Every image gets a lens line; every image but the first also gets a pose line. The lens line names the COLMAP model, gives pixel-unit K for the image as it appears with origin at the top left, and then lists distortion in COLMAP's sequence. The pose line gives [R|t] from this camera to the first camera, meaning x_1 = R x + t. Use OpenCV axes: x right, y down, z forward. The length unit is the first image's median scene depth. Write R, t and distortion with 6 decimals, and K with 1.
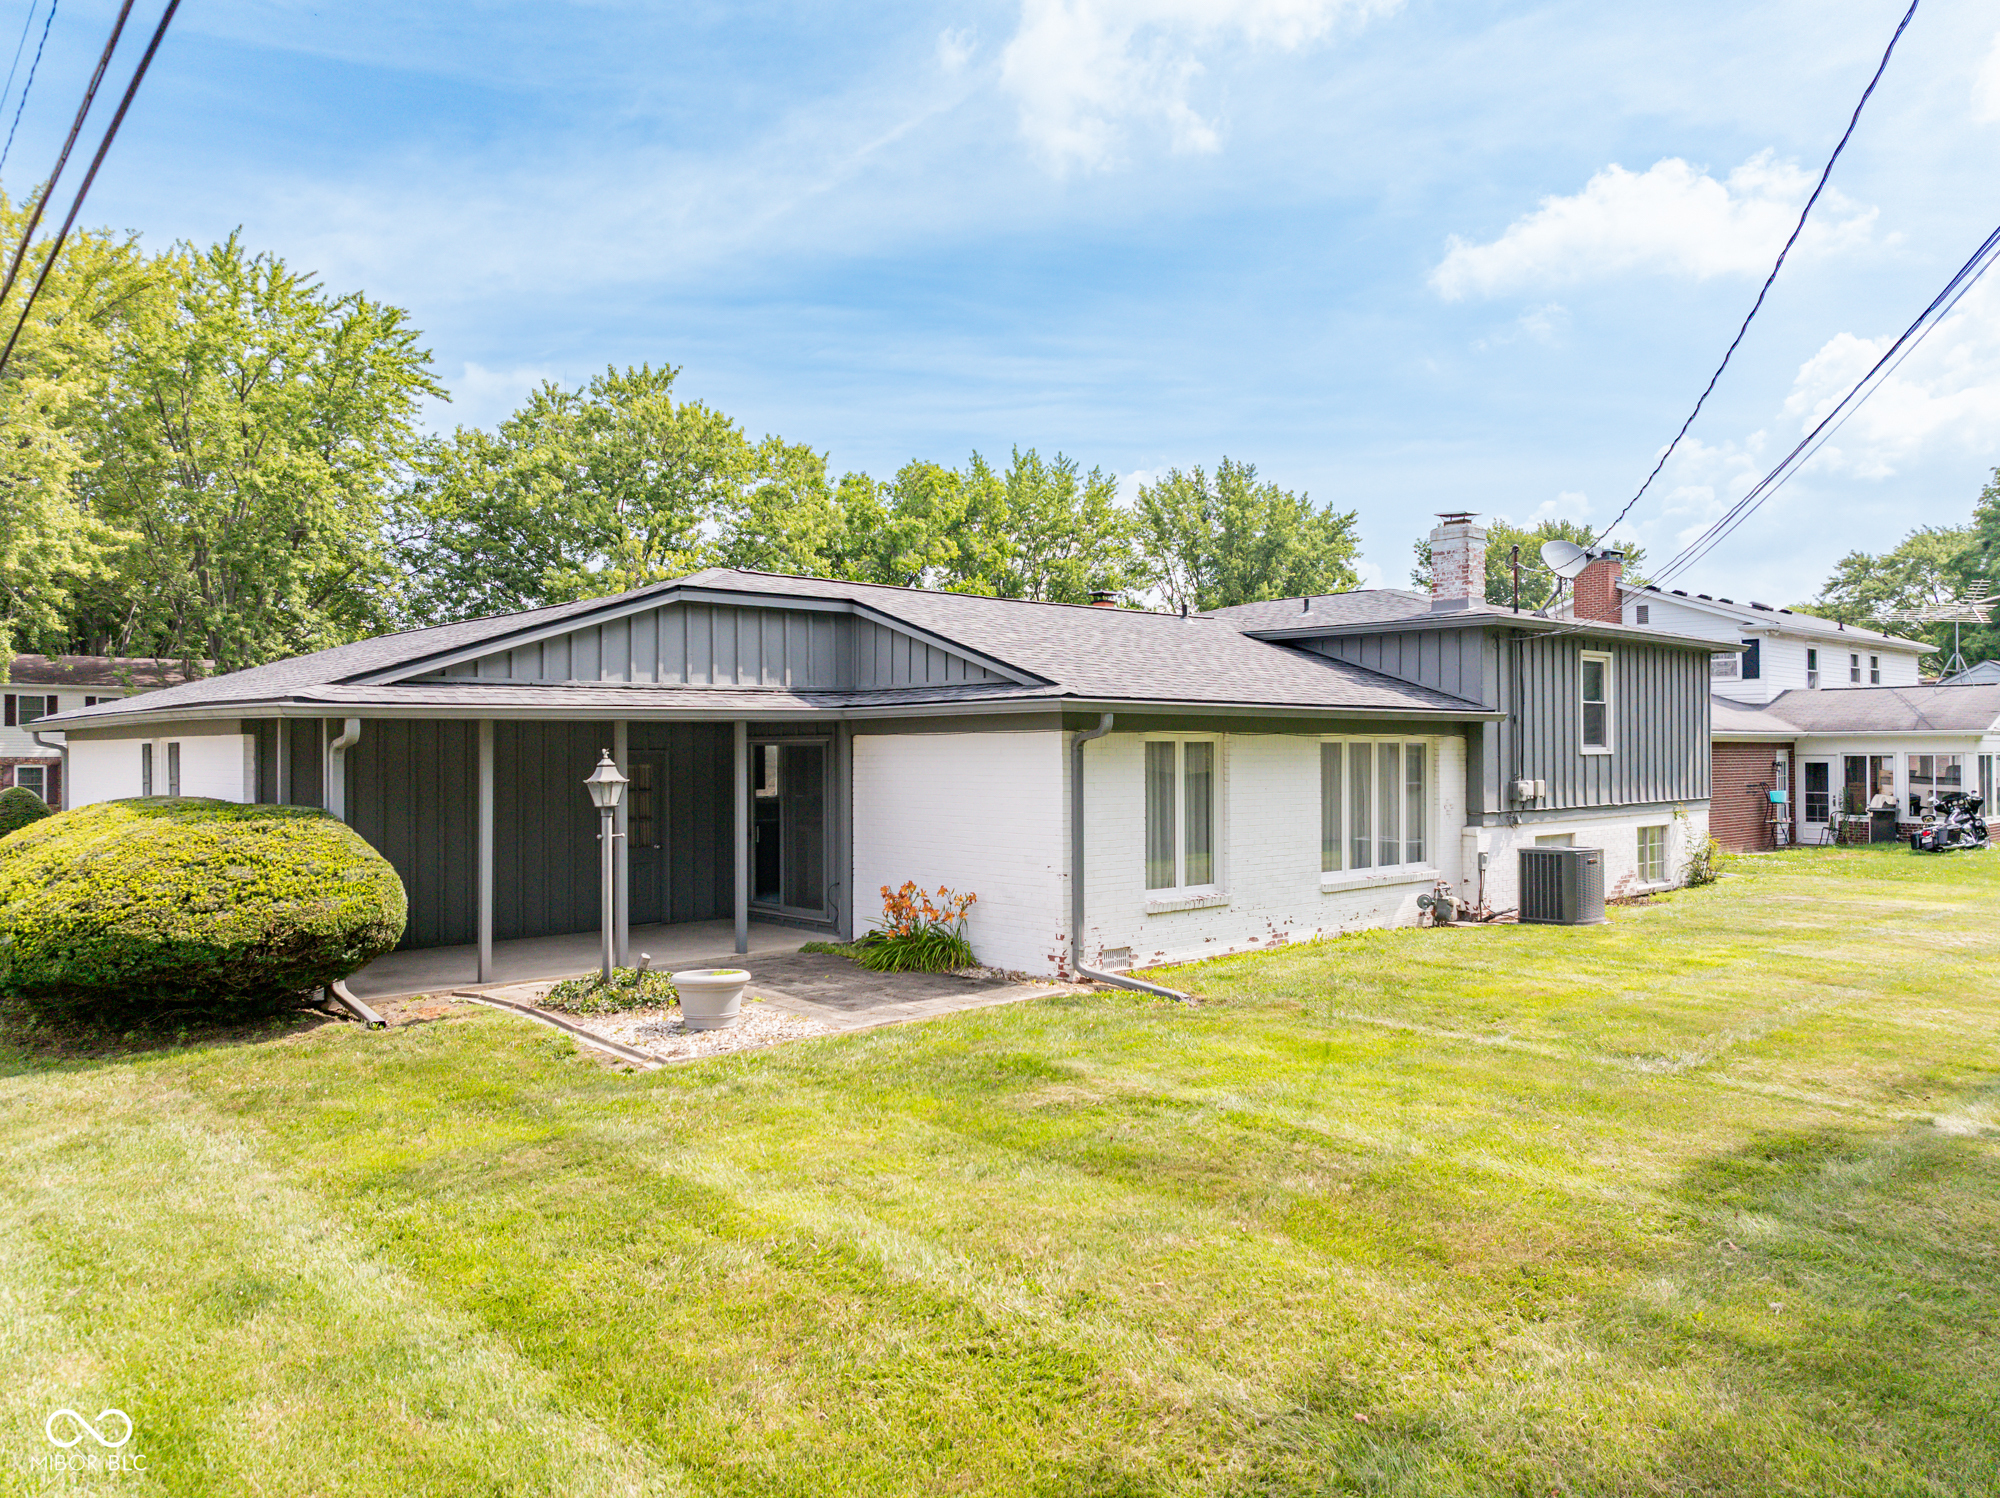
lens RADIAL K [[1396.4, 0, 1000.0], [0, 1396.4, 749.0], [0, 0, 1]] dist [0.005793, -0.039697]
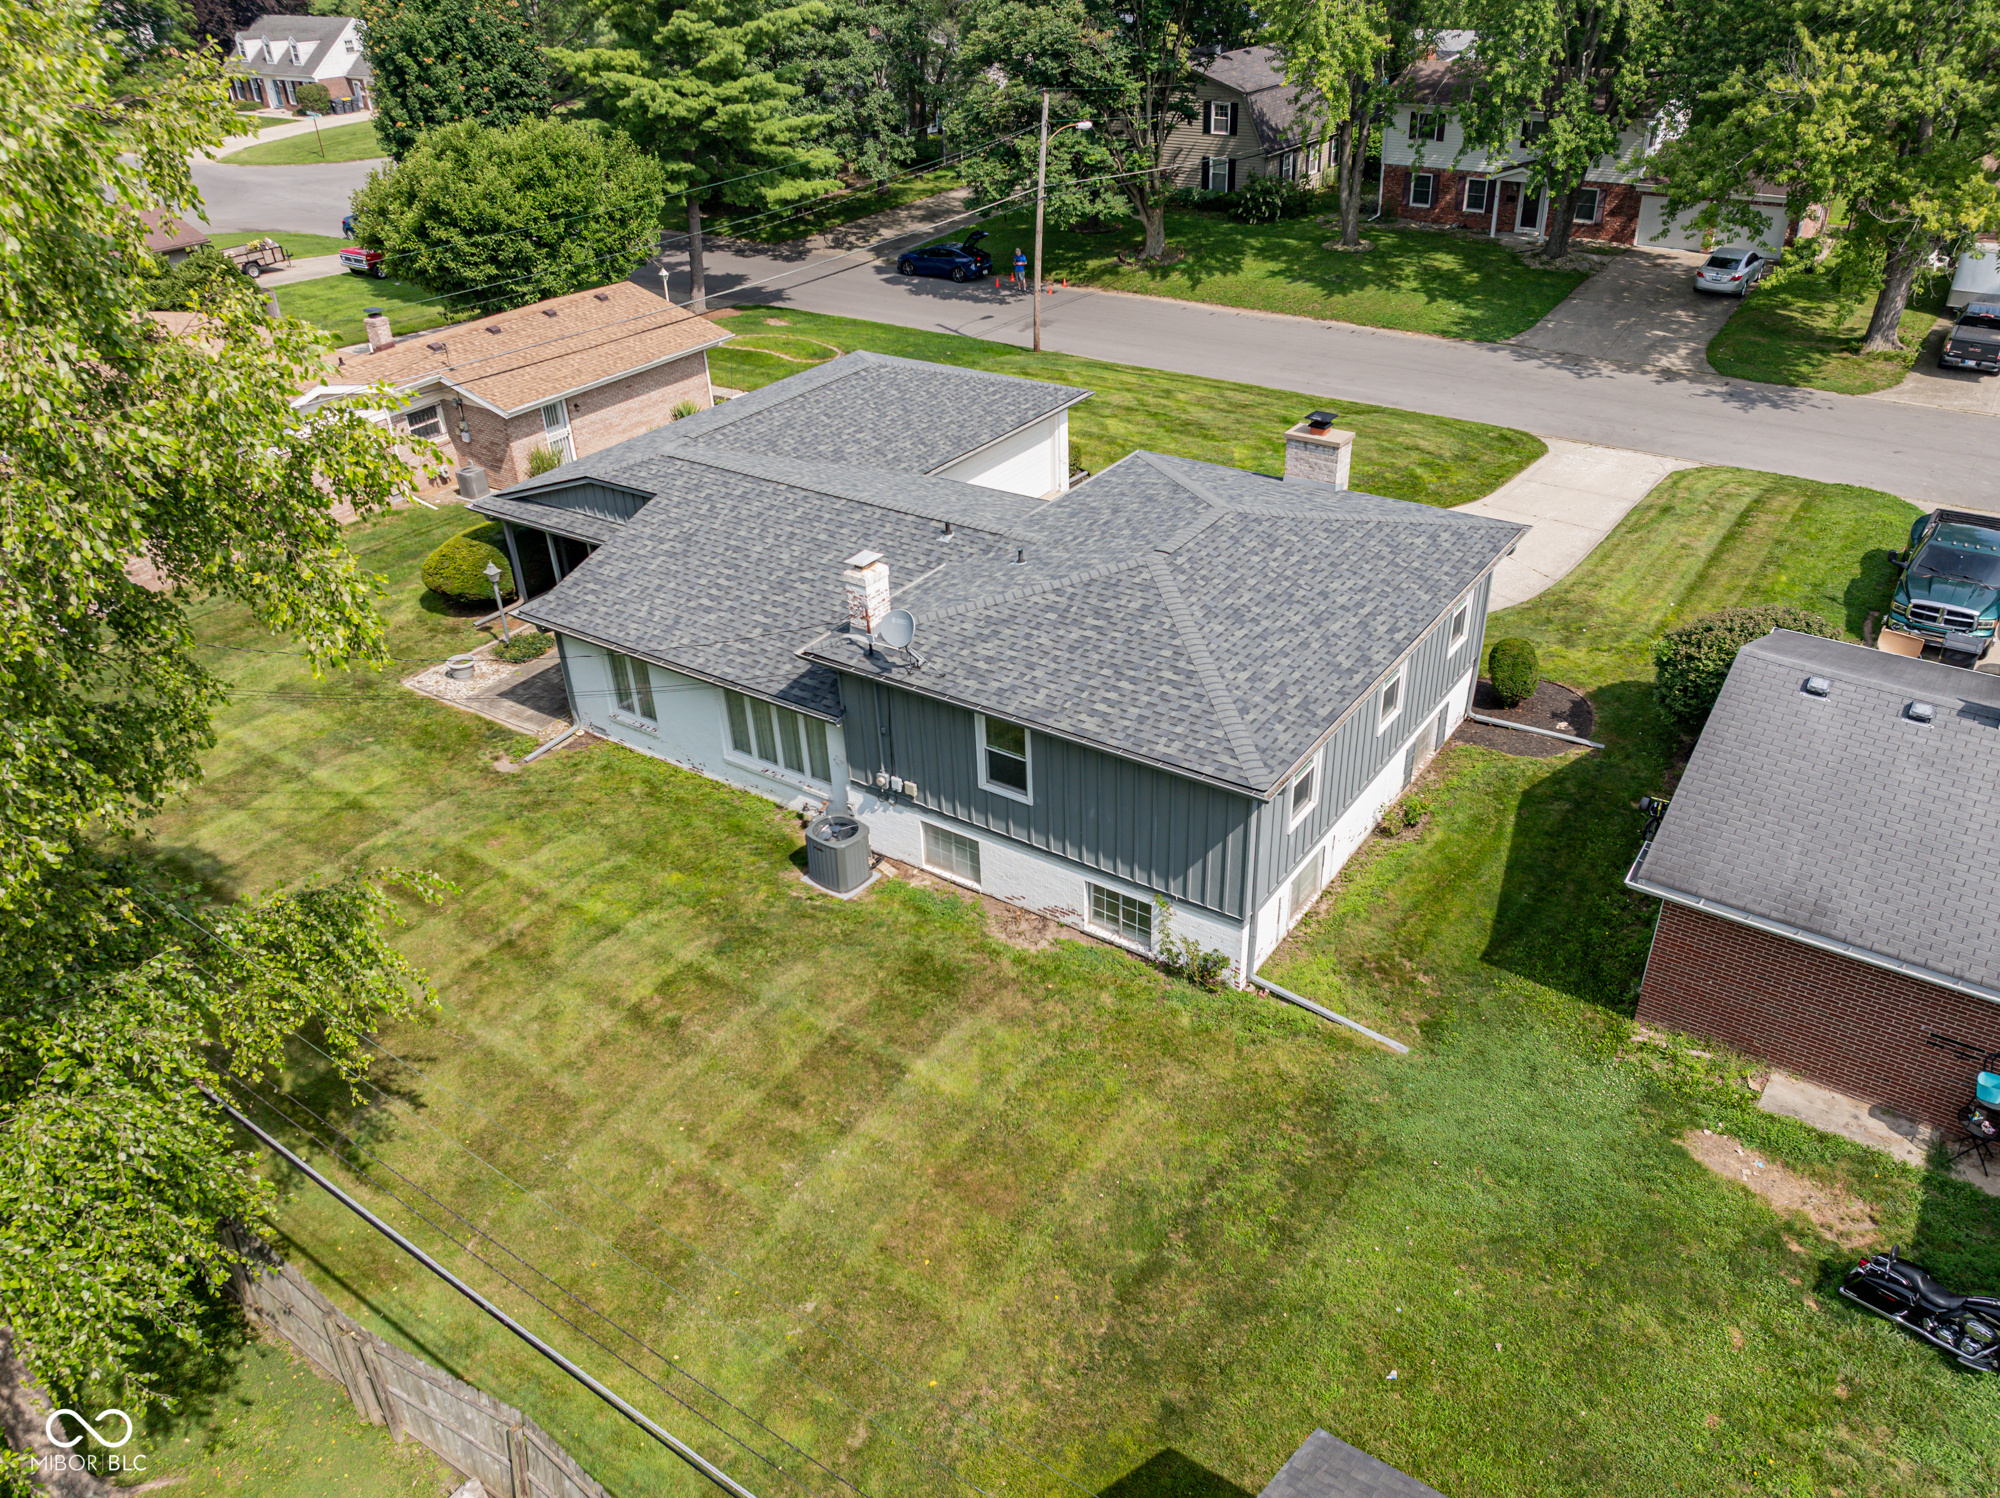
lens RADIAL K [[1396.4, 0, 1000.0], [0, 1396.4, 749.0], [0, 0, 1]] dist [0.005793, -0.039697]
pose [[0.218362, 0.464035, -0.858481, 1.895295], [0.045452, 0.873920, 0.483941, -0.759915], [0.974809, -0.144694, 0.169740, 1.178832]]
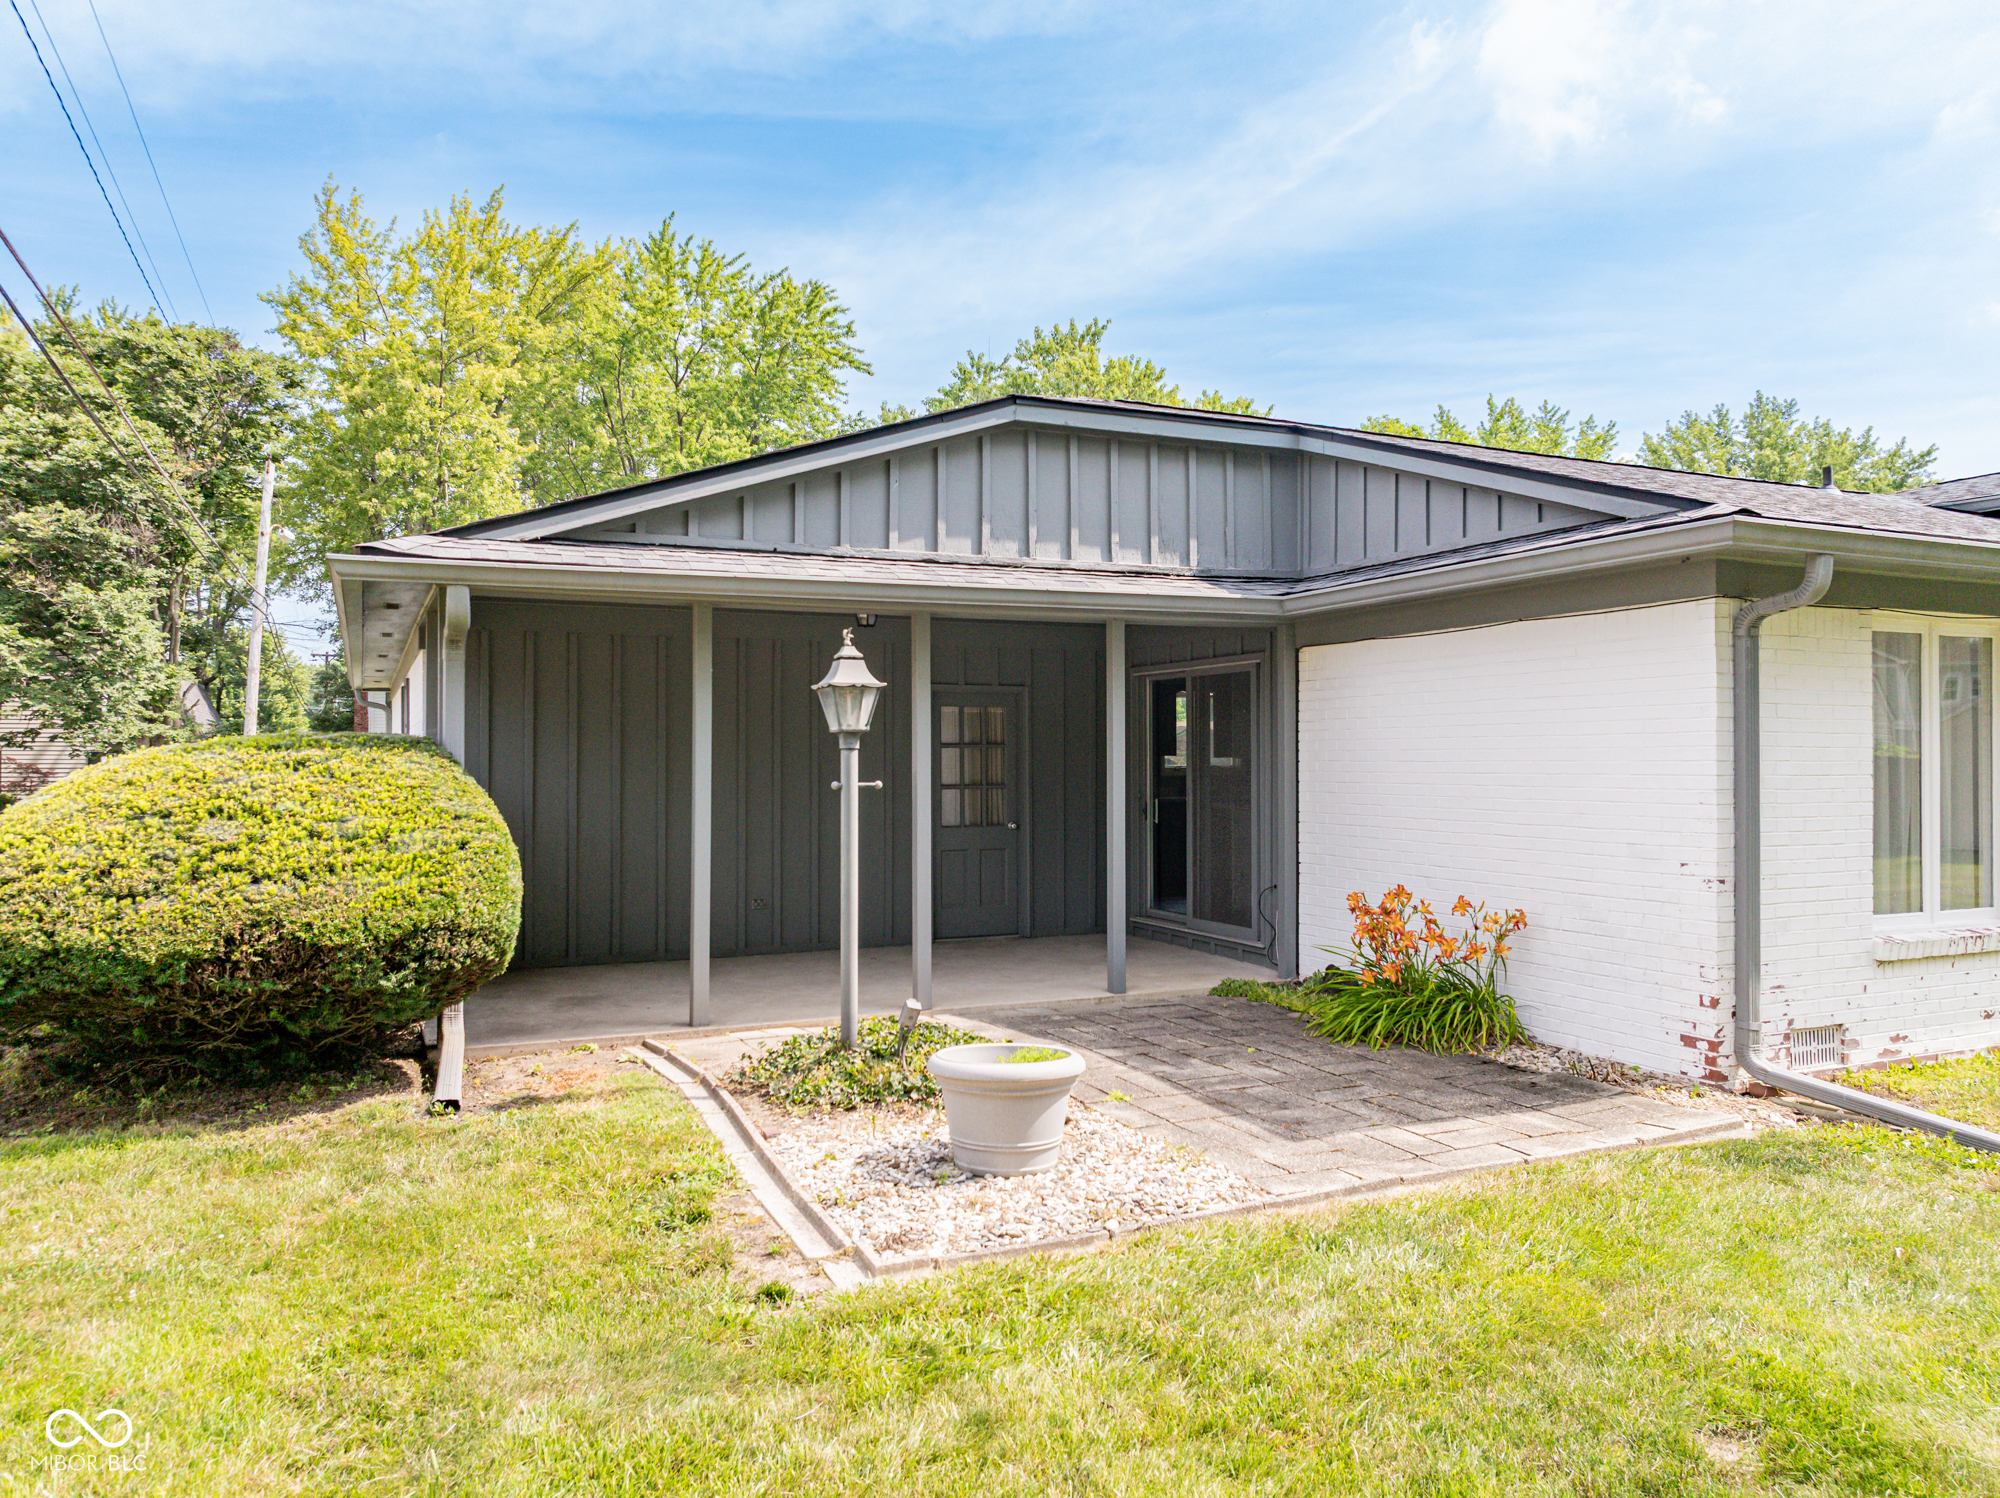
lens RADIAL K [[1396.4, 0, 1000.0], [0, 1396.4, 749.0], [0, 0, 1]] dist [0.005793, -0.039697]
pose [[0.950200, -0.000107, -0.311640, -0.042392], [-0.001595, 0.999985, -0.005207, 0.042470], [0.311636, 0.005445, 0.950186, 0.408966]]
